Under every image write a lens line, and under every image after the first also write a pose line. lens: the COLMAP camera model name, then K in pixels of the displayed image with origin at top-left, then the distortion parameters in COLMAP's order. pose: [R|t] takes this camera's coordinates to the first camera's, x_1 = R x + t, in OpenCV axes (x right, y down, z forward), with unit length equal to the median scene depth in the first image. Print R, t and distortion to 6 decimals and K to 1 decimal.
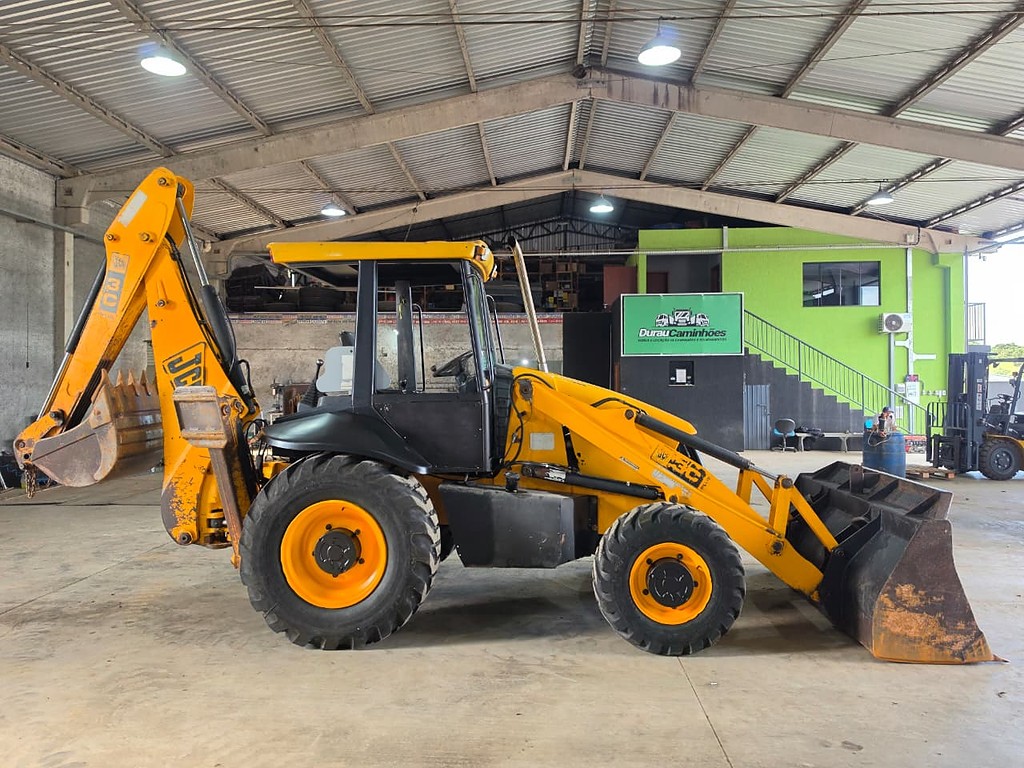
lens RADIAL K [[696.7, 0, 512.4], [0, 696.7, 380.6], [0, 0, 1]] dist [0.076512, -0.064828]
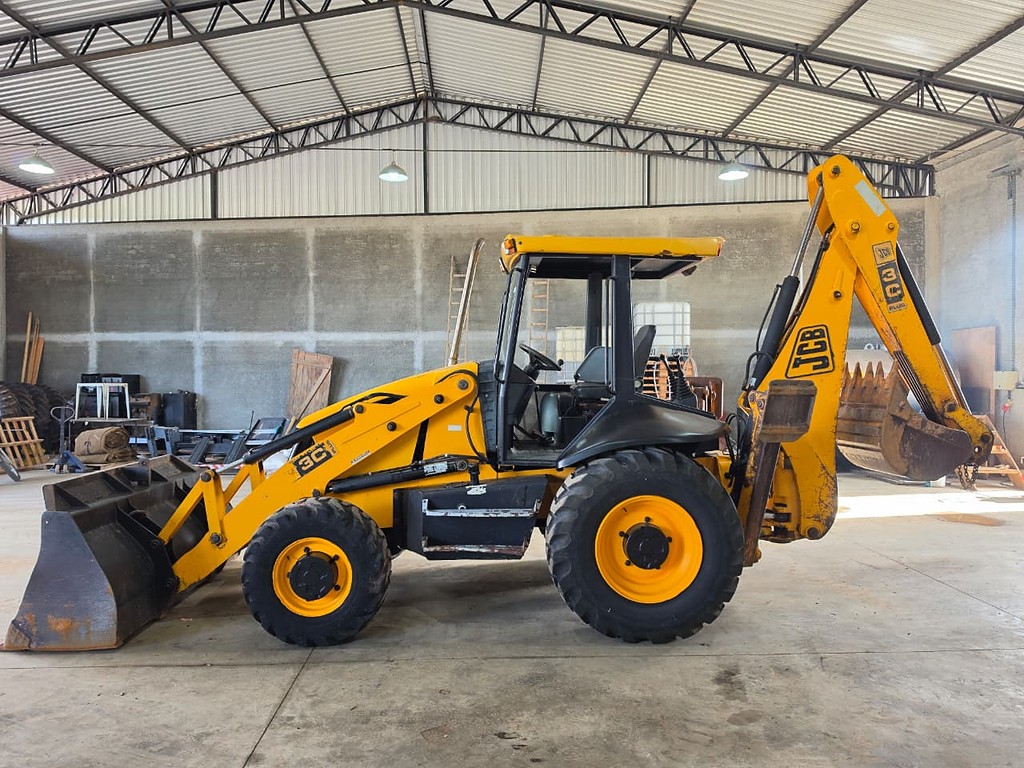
lens RADIAL K [[702.6, 0, 508.8], [0, 702.6, 381.7], [0, 0, 1]] dist [0.059803, -0.074620]
pose [[-0.997398, 0.007746, -0.071673, 0.034092], [0.006612, 0.999850, 0.016036, -0.007852], [0.071786, 0.015520, -0.997299, 2.219988]]
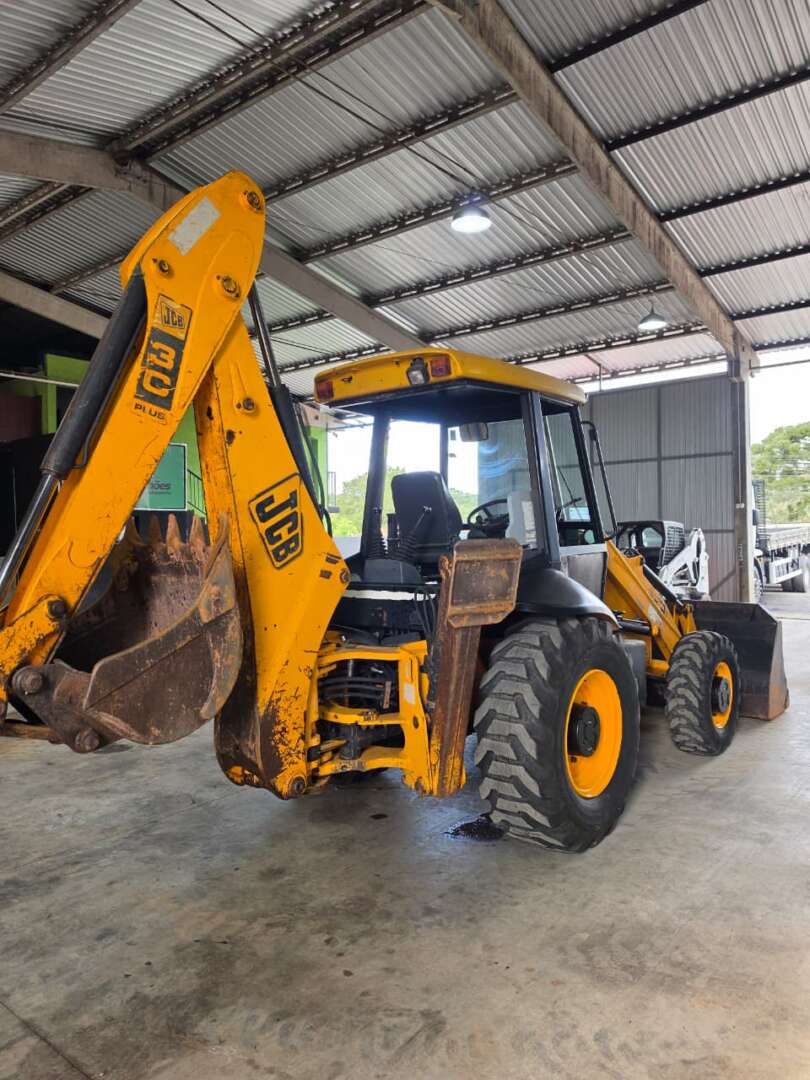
lens RADIAL K [[741.0, 0, 397.6], [0, 741.0, 531.8], [0, 0, 1]] dist [0.059803, -0.074620]
pose [[0.594809, -0.001754, 0.803865, -1.024228], [0.010865, 0.999924, -0.005858, 0.003475], [-0.803794, 0.012218, 0.594783, 0.589542]]
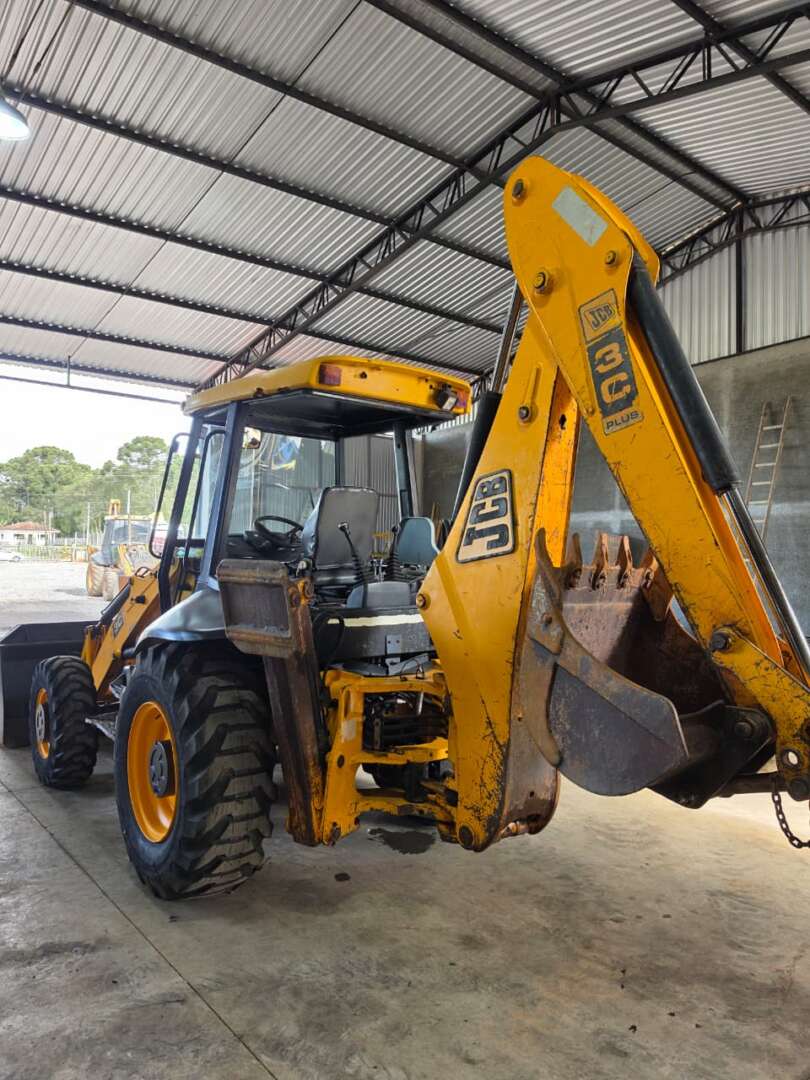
lens RADIAL K [[741.0, 0, 397.6], [0, 741.0, 531.8], [0, 0, 1]] dist [0.059803, -0.074620]
pose [[-0.660494, 0.016351, 0.750653, -0.952277], [-0.009871, 0.999487, -0.030456, 0.000193], [-0.750767, -0.027525, -0.659994, 1.656422]]
